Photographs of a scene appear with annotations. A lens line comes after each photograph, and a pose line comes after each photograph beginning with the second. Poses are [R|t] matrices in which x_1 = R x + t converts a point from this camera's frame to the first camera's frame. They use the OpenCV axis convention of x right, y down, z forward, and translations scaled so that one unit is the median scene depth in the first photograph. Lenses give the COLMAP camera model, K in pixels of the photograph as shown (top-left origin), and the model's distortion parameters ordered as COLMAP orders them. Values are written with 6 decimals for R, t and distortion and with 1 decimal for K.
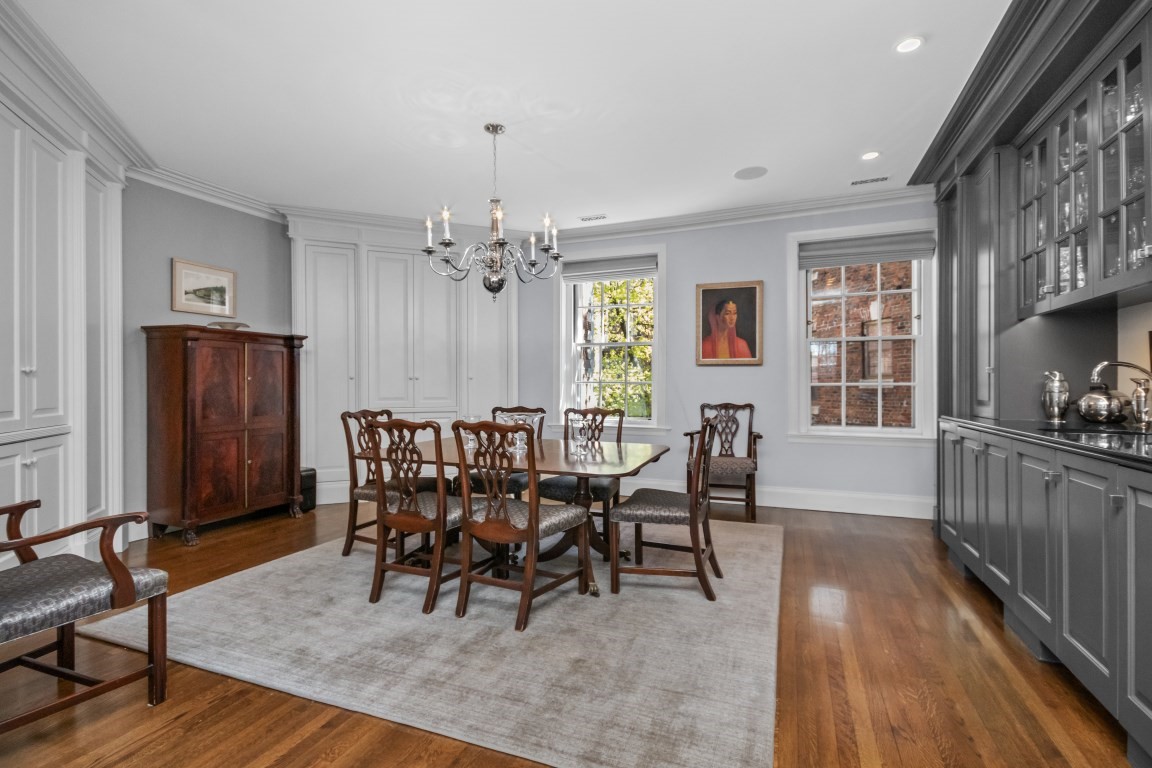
lens RADIAL K [[537.0, 0, 576.0], [0, 537.0, 384.0], [0, 0, 1]] dist [0.035112, -0.018462]
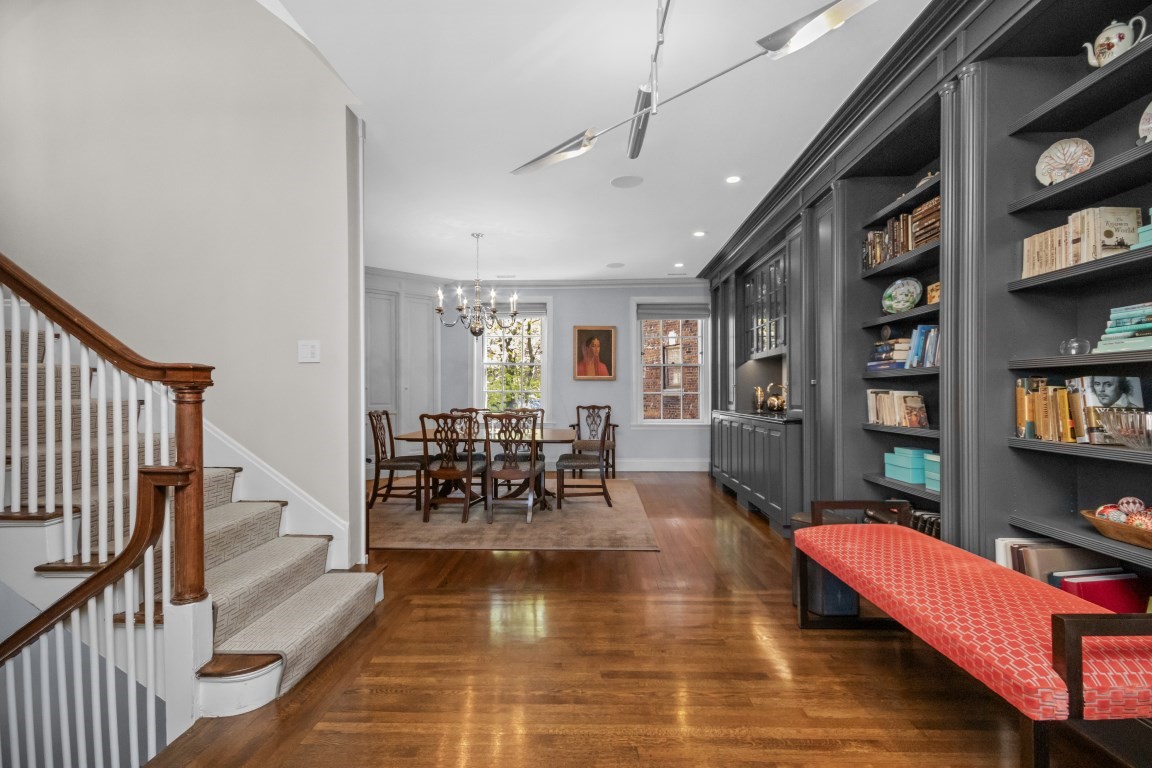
lens RADIAL K [[537.0, 0, 576.0], [0, 537.0, 384.0], [0, 0, 1]] dist [0.035112, -0.018462]
pose [[0.942229, 0.004763, 0.334934, -0.291505], [0.000168, 0.999892, -0.014692, -0.002107], [-0.334968, 0.013900, 0.942127, -0.436689]]
